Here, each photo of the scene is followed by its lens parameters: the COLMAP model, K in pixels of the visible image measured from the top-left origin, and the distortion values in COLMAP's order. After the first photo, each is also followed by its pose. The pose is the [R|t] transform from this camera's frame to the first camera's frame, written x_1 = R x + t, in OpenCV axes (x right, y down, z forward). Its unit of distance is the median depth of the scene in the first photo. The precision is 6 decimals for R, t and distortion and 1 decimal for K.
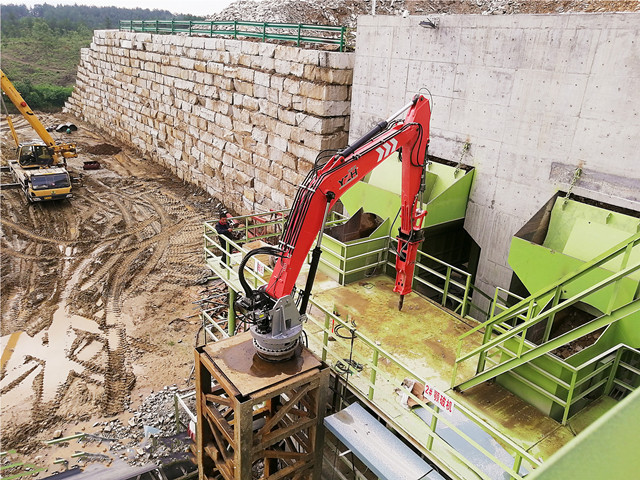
lens RADIAL K [[493.1, 0, 320.0], [0, 493.1, 240.0], [0, 0, 1]] dist [-0.022248, 0.063669]
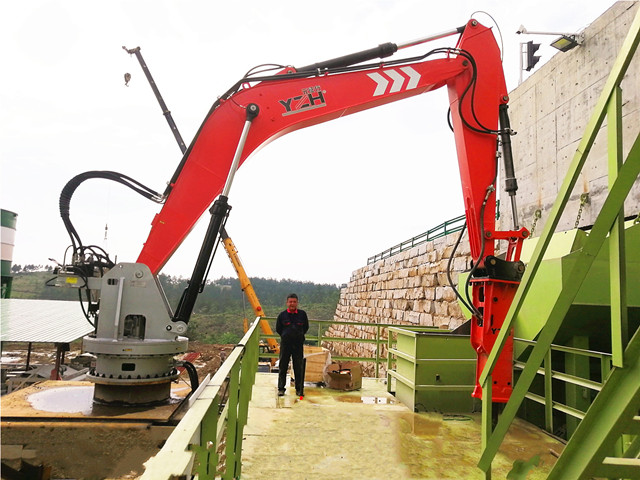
lens RADIAL K [[493.1, 0, 320.0], [0, 493.1, 240.0], [0, 0, 1]] dist [-0.022248, 0.063669]
pose [[0.863016, -0.073073, -0.499863, 0.119918], [-0.189576, 0.870322, -0.454533, 0.094930], [0.468256, 0.487032, 0.737249, 0.217012]]
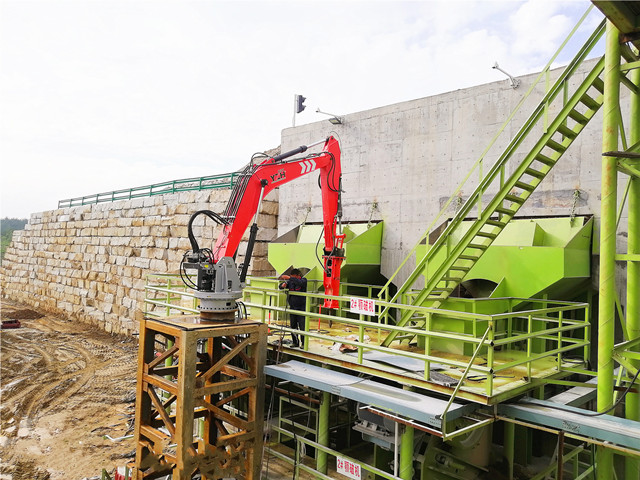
lens RADIAL K [[496.1, 0, 319.0], [0, 496.1, 246.1], [0, 0, 1]] dist [-0.024009, 0.065039]
pose [[0.989777, -0.015234, 0.141809, -0.006952], [0.067735, 0.925204, -0.373377, 0.171201], [-0.125514, 0.379165, 0.916777, -0.033716]]
